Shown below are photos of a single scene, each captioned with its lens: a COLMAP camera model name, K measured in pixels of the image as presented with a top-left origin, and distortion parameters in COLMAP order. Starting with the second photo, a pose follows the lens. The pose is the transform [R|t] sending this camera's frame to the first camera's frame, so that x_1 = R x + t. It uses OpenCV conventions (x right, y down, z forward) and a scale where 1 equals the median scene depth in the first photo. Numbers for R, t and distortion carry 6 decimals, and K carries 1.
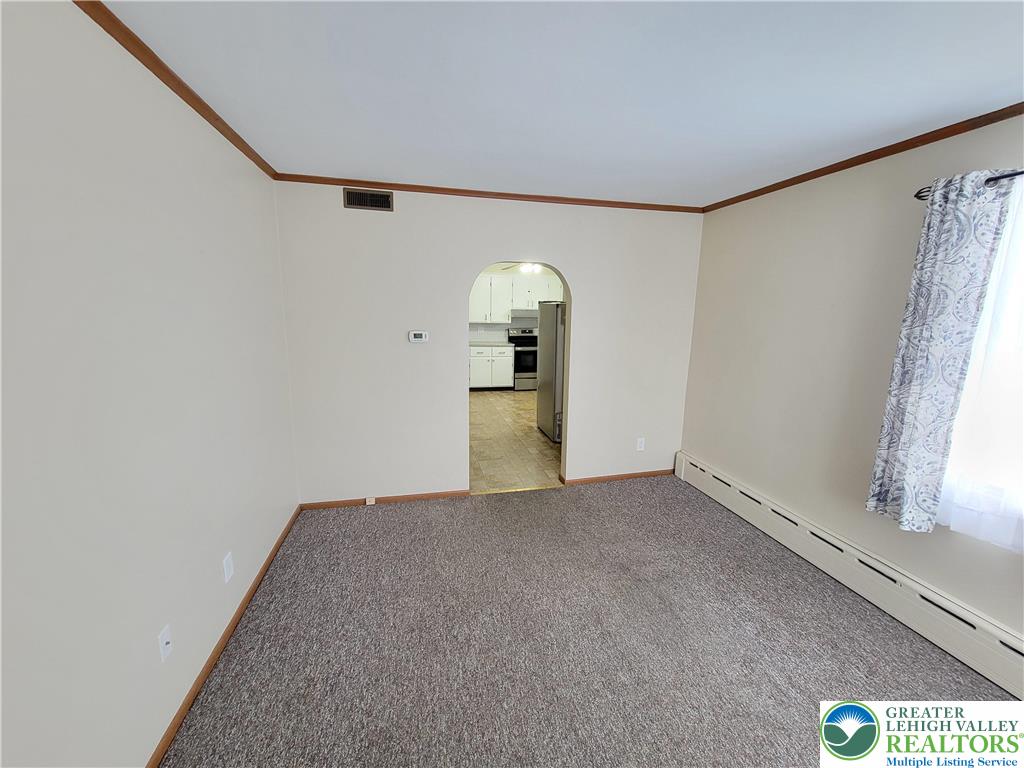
lens RADIAL K [[415.7, 0, 514.5], [0, 415.7, 380.2], [0, 0, 1]] dist [0.009150, -0.004308]
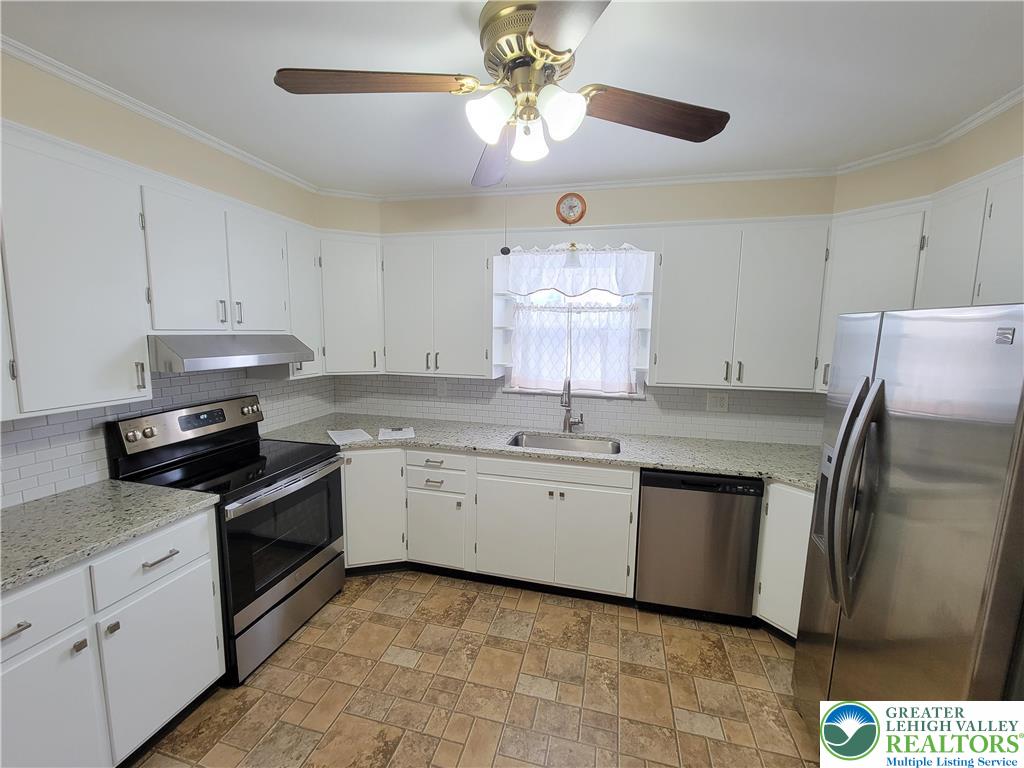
lens RADIAL K [[415.7, 0, 514.5], [0, 415.7, 380.2], [0, 0, 1]] dist [0.009150, -0.004308]
pose [[0.462161, -0.113819, 0.879462, -0.147660], [0.144481, 0.988142, 0.051959, -0.173777], [-0.874947, 0.103052, 0.473125, 0.968411]]
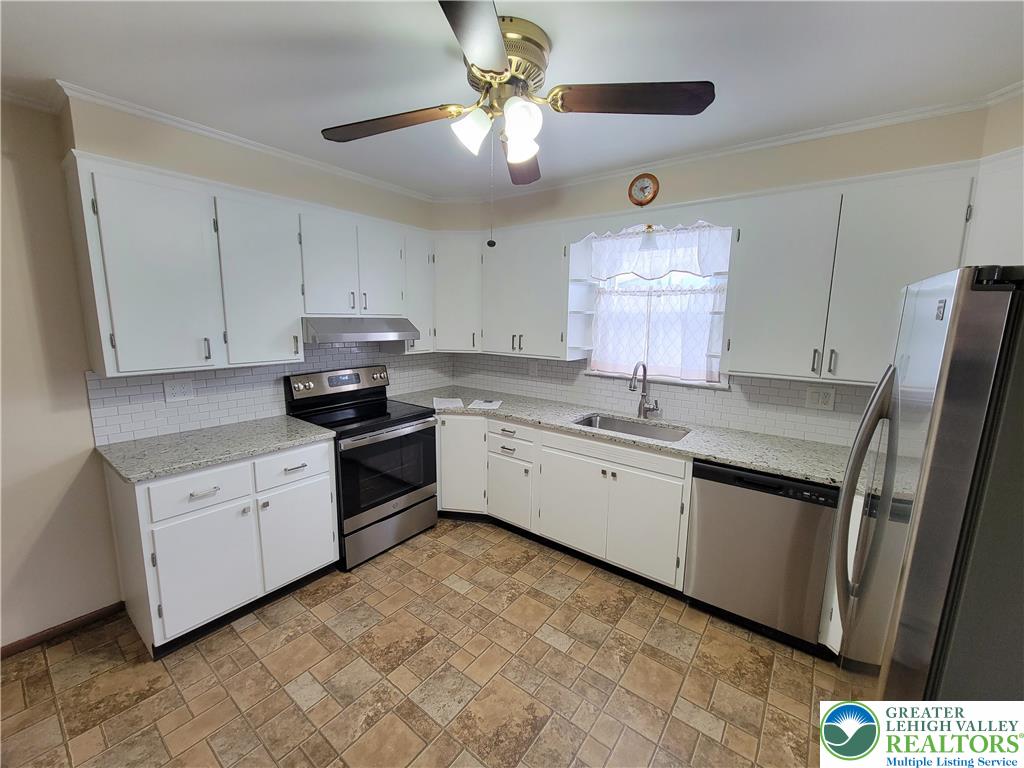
lens RADIAL K [[415.7, 0, 514.5], [0, 415.7, 380.2], [0, 0, 1]] dist [0.009150, -0.004308]
pose [[0.774463, -0.100643, 0.624562, -0.110623], [0.106200, 0.993937, 0.028476, -0.152958], [-0.623641, 0.044275, 0.780456, 0.868074]]
